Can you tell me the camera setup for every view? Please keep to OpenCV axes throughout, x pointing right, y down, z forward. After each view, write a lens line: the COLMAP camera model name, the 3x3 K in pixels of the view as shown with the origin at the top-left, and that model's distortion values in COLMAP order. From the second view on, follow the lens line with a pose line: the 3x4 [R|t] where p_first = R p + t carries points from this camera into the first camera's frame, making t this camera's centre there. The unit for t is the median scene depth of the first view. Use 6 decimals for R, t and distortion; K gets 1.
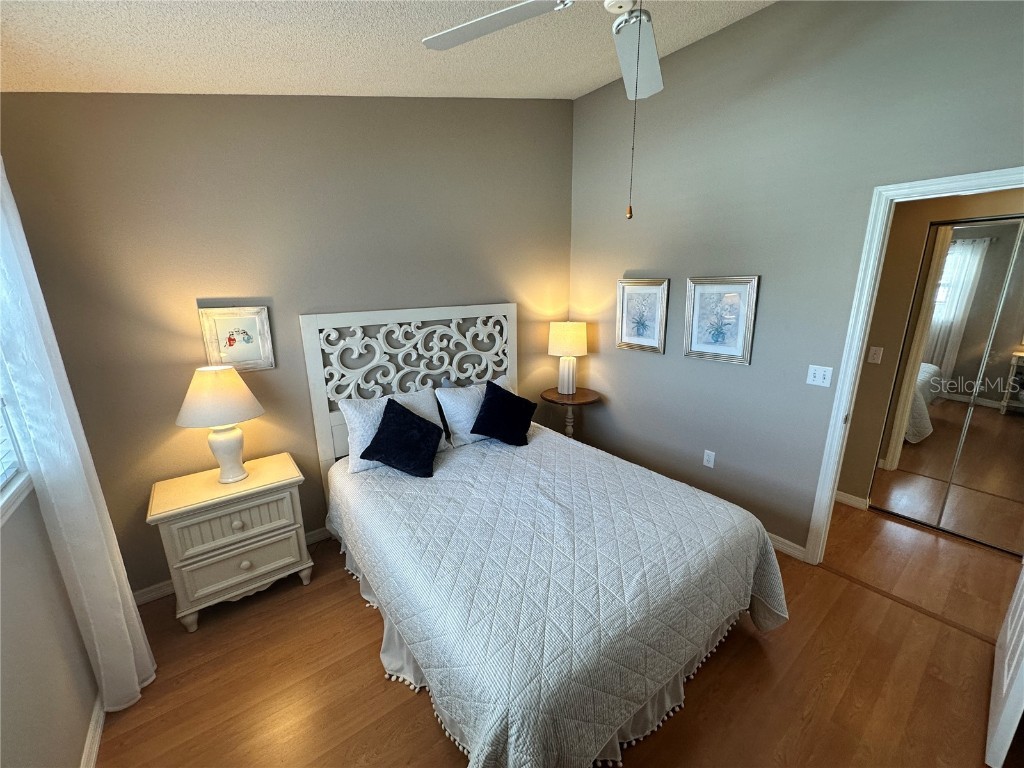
lens RADIAL K [[407.6, 0, 511.3], [0, 407.6, 385.8], [0, 0, 1]] dist [-0.006080, 0.001349]
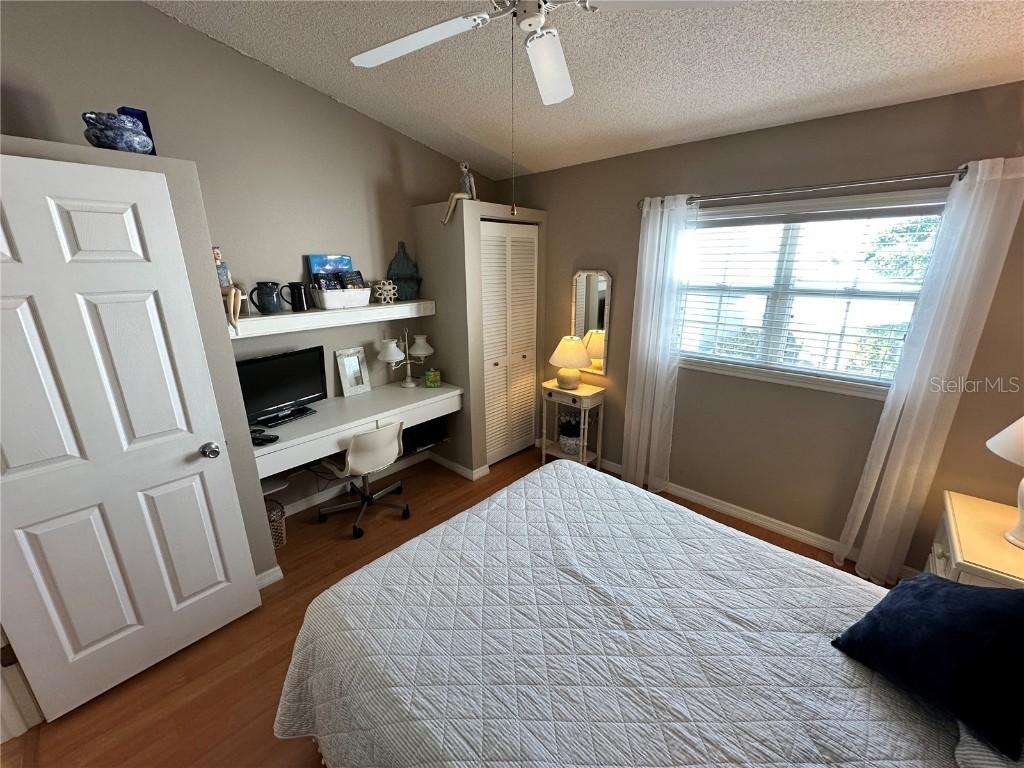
lens RADIAL K [[407.6, 0, 512.3], [0, 407.6, 385.5], [0, 0, 1]] dist [-0.006080, 0.001349]
pose [[-0.985259, 0.066457, -0.157631, 0.226589], [-0.026322, 0.851586, 0.523553, -0.270015], [0.169030, 0.519985, -0.837284, 0.987256]]
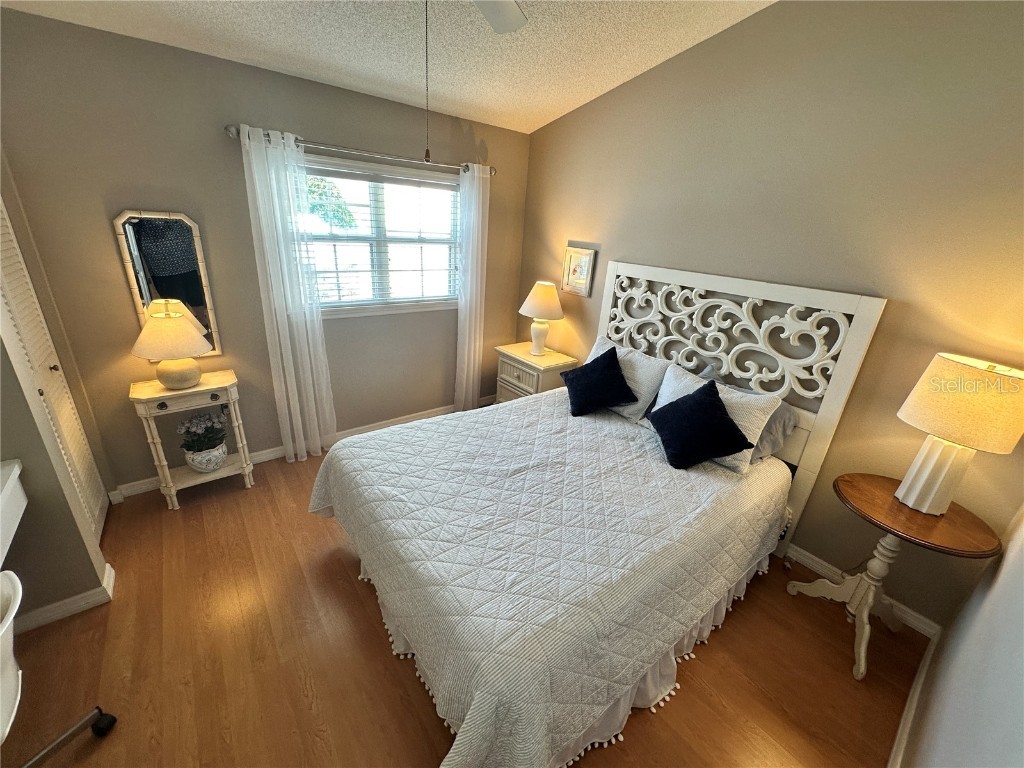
lens RADIAL K [[407.6, 0, 510.3], [0, 407.6, 385.2], [0, 0, 1]] dist [-0.006080, 0.001349]
pose [[0.014931, 0.379982, -0.924873, 0.651013], [-0.316777, 0.879127, 0.356073, -0.156635], [0.948382, 0.287662, 0.133496, 0.550236]]
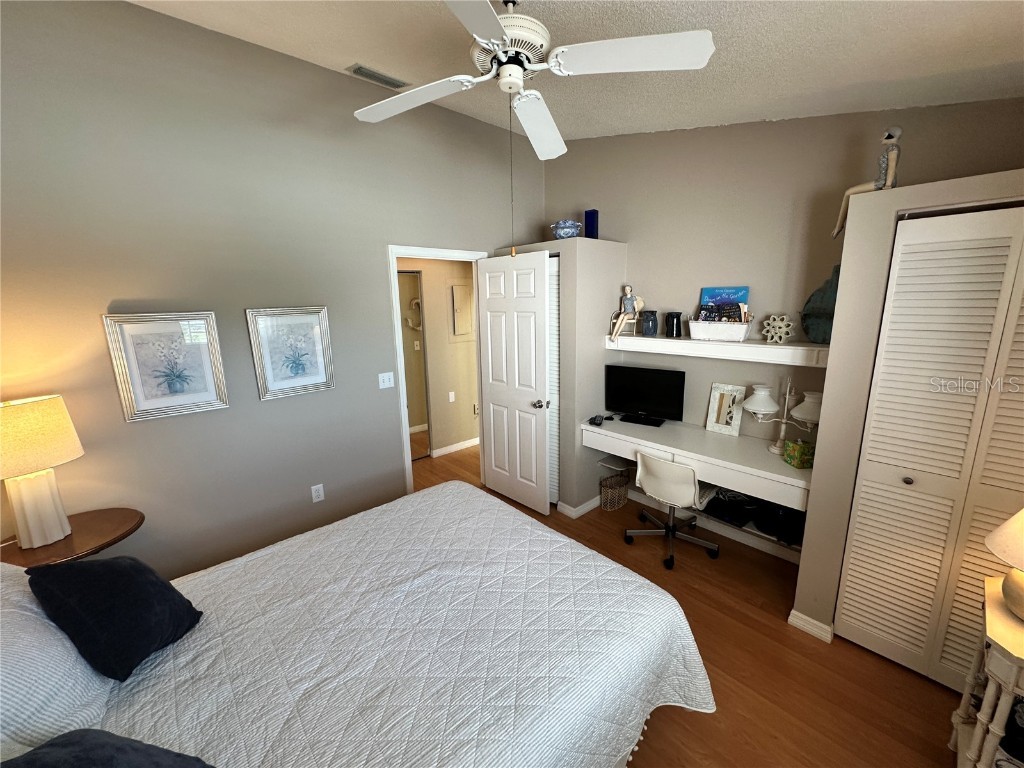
lens RADIAL K [[407.6, 0, 511.3], [0, 407.6, 385.5], [0, 0, 1]] dist [-0.006080, 0.001349]
pose [[-0.077641, -0.190668, 0.978579, -0.448145], [0.273587, 0.939787, 0.204816, -0.134082], [-0.958709, 0.283629, -0.020802, 0.515370]]
